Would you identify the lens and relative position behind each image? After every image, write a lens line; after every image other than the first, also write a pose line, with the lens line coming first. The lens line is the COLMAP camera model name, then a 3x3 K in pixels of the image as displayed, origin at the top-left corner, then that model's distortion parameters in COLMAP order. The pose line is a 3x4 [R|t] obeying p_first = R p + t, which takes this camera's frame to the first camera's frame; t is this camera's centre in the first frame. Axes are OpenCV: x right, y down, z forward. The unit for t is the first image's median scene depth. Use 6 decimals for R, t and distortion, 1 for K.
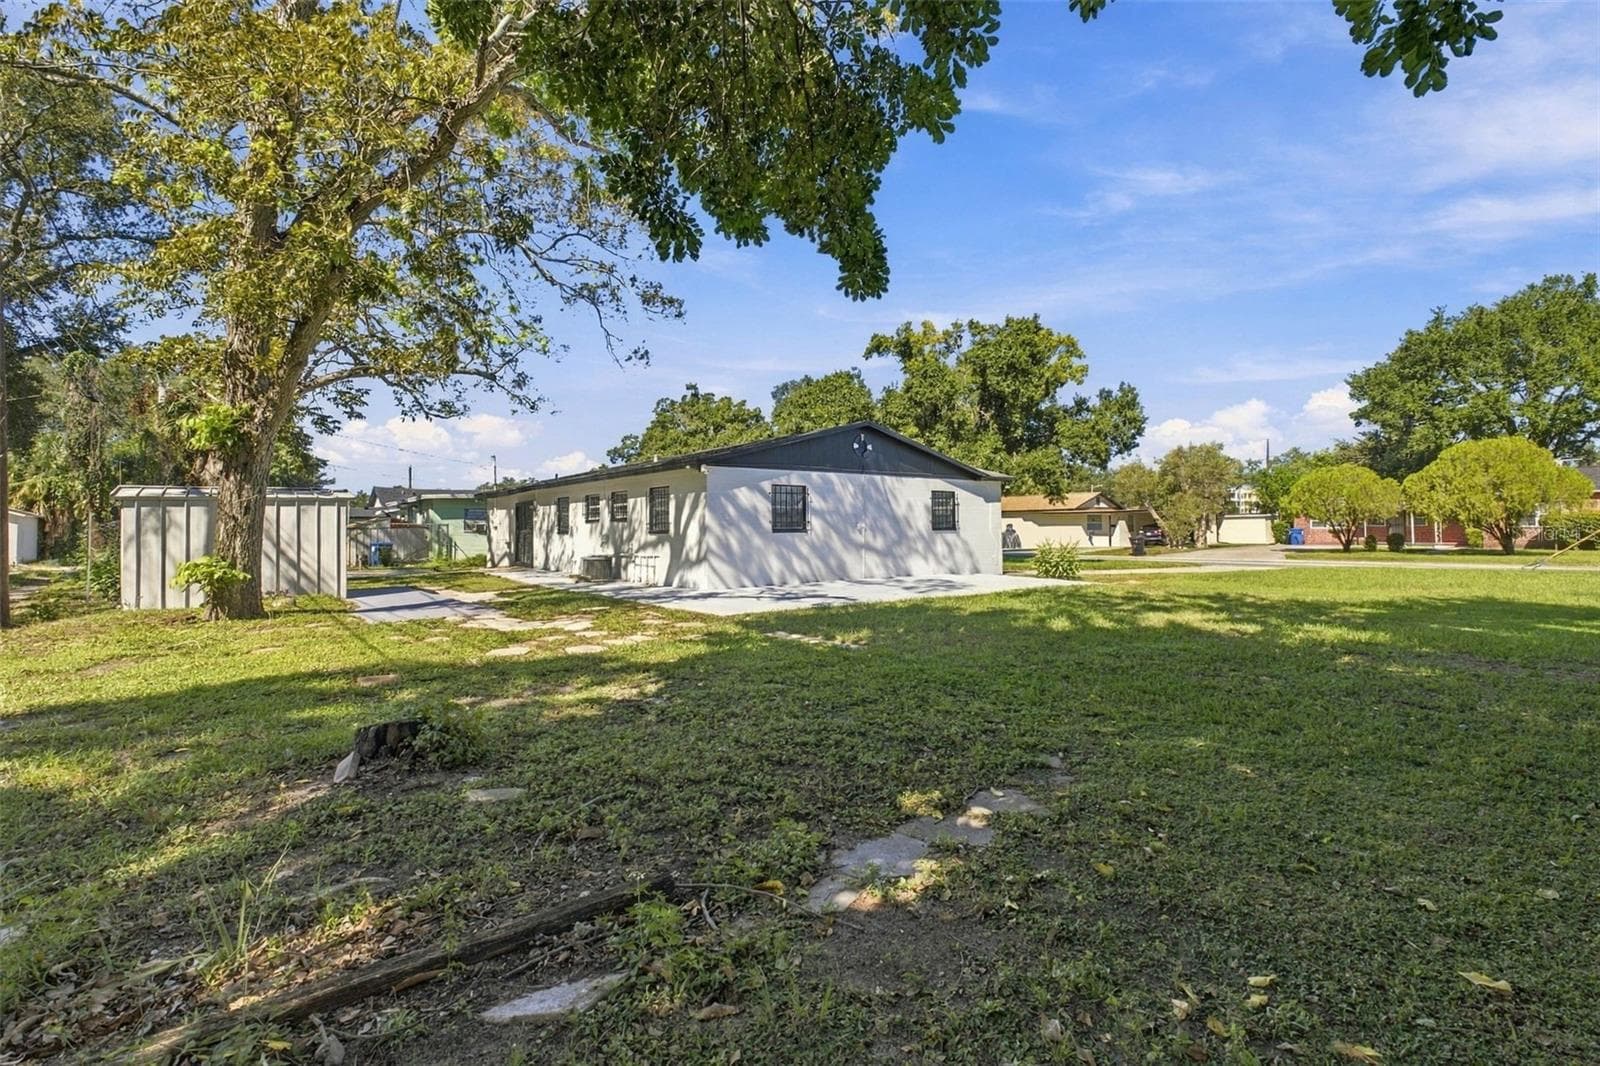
lens RADIAL K [[681.1, 0, 802.6], [0, 681.1, 517.6], [0, 0, 1]] dist [0.002517, -0.000849]
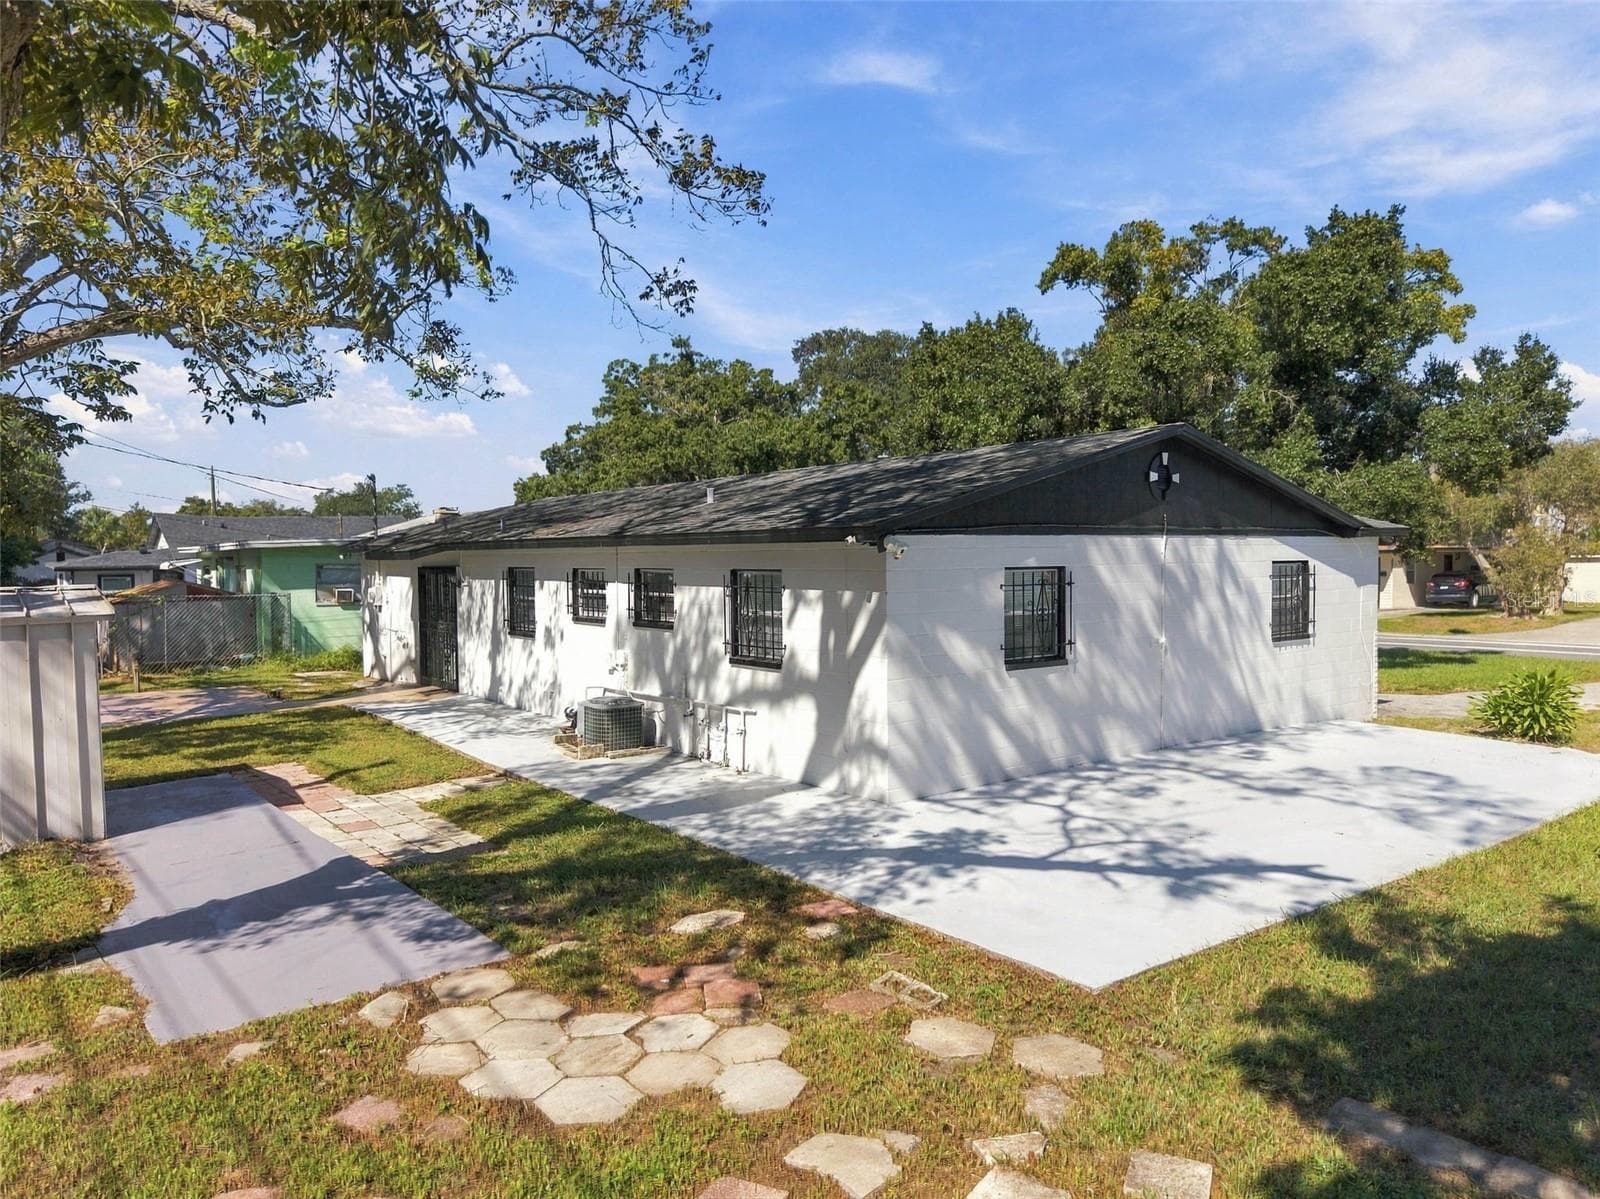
lens RADIAL K [[1029.6, 0, 801.2], [0, 1029.6, 609.2], [0, 0, 1]] dist [0.006440, -0.011181]
pose [[0.999986, -0.002345, -0.004768, -0.126964], [0.002661, 0.997720, 0.067440, -0.046660], [0.004599, -0.067452, 0.997712, 0.205130]]
